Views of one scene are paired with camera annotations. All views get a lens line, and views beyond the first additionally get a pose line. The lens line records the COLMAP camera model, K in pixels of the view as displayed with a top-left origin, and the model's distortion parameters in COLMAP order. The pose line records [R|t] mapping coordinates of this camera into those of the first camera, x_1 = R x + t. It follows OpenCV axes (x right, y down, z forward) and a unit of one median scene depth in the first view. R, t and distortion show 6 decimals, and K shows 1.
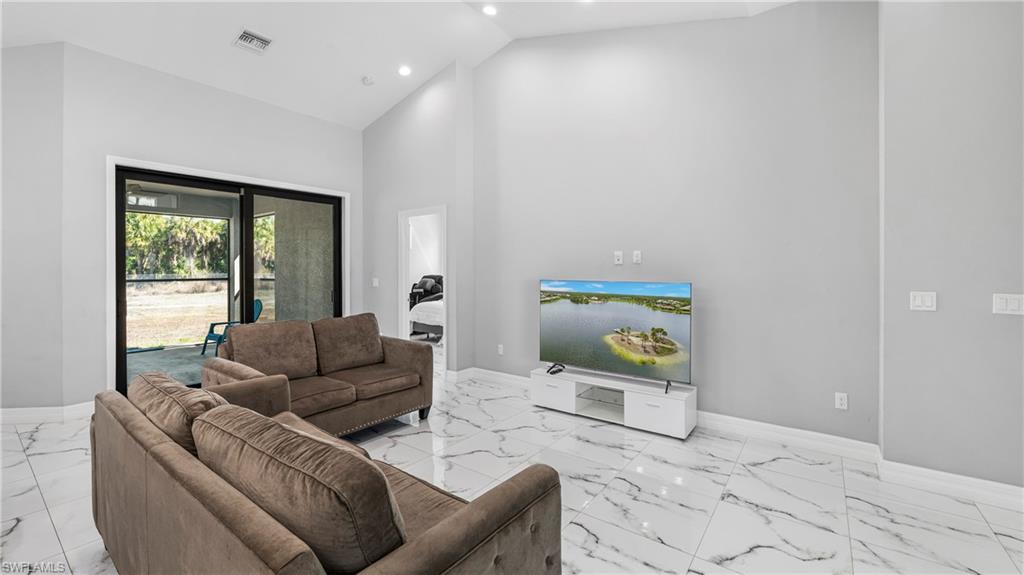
lens RADIAL K [[406.5, 0, 509.2], [0, 406.5, 274.0], [0, 0, 1]] dist [-0.019252, -0.000037]
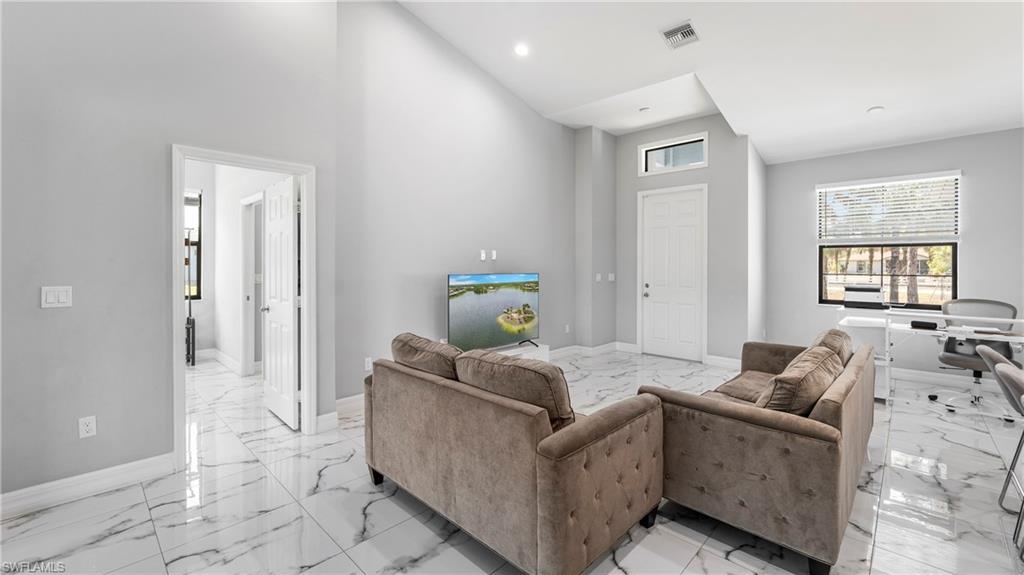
lens RADIAL K [[431.5, 0, 511.8], [0, 431.5, 256.4], [0, 0, 1]] dist [0.019715, 0.000062]
pose [[0.081505, 0.005646, 0.996657, -1.083607], [0.011764, 0.999909, -0.006627, -0.023860], [-0.996603, 0.012265, 0.081432, 0.861293]]
